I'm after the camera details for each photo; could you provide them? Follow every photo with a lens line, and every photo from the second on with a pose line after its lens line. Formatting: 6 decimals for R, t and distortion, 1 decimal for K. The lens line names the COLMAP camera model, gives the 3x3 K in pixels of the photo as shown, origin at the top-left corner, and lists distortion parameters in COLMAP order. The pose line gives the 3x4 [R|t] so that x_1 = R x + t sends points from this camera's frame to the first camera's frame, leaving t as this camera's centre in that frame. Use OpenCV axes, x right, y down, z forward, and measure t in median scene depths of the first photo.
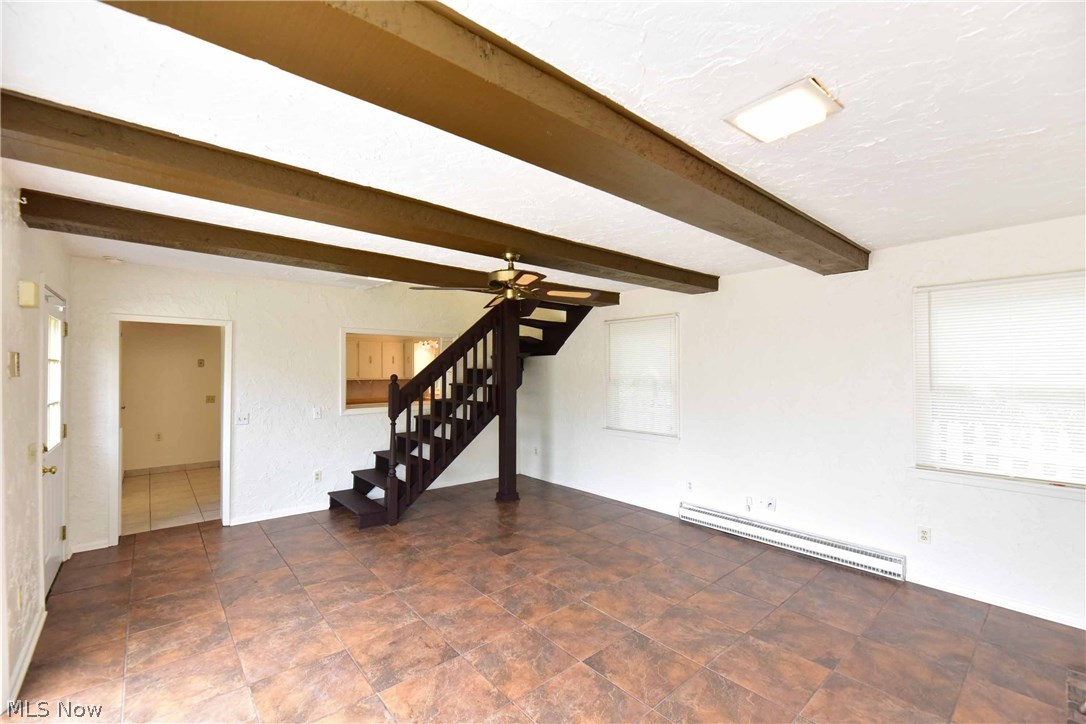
lens RADIAL K [[454.7, 0, 543.0], [0, 454.7, 362.0], [0, 0, 1]] dist [-0.000333, -0.000188]
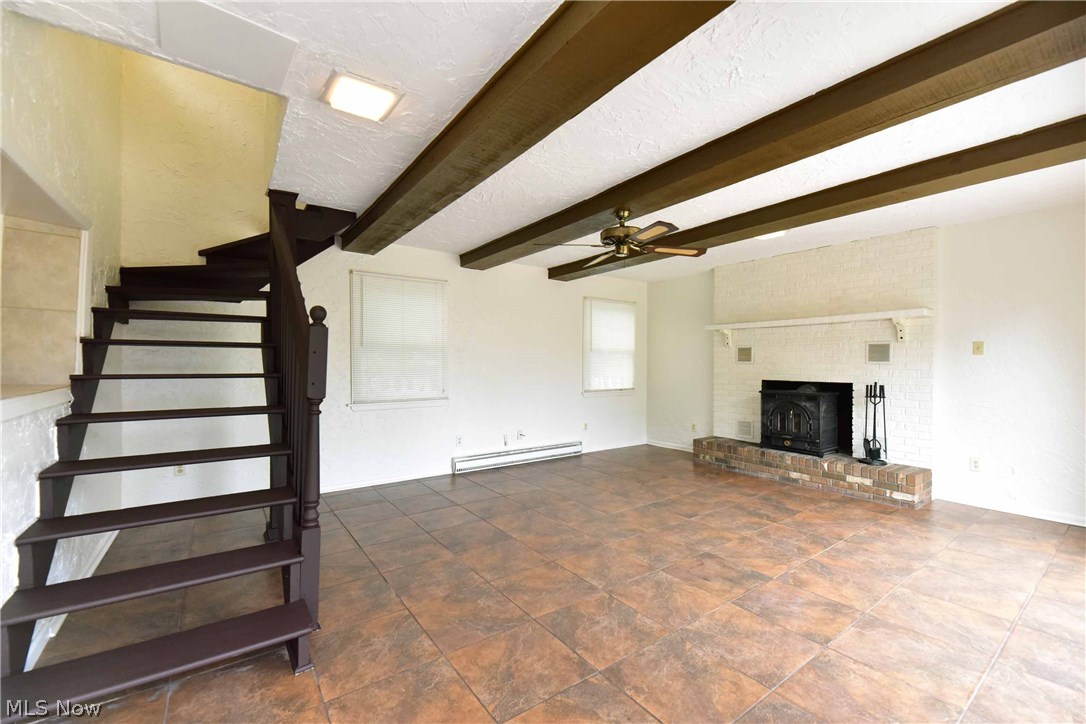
lens RADIAL K [[454.7, 0, 543.0], [0, 454.7, 362.0], [0, 0, 1]] dist [-0.000333, -0.000188]
pose [[0.084124, 0.002753, 0.996452, -1.225407], [-0.019167, 0.999816, -0.001144, 0.127784], [-0.996271, -0.019003, 0.084161, 1.150658]]
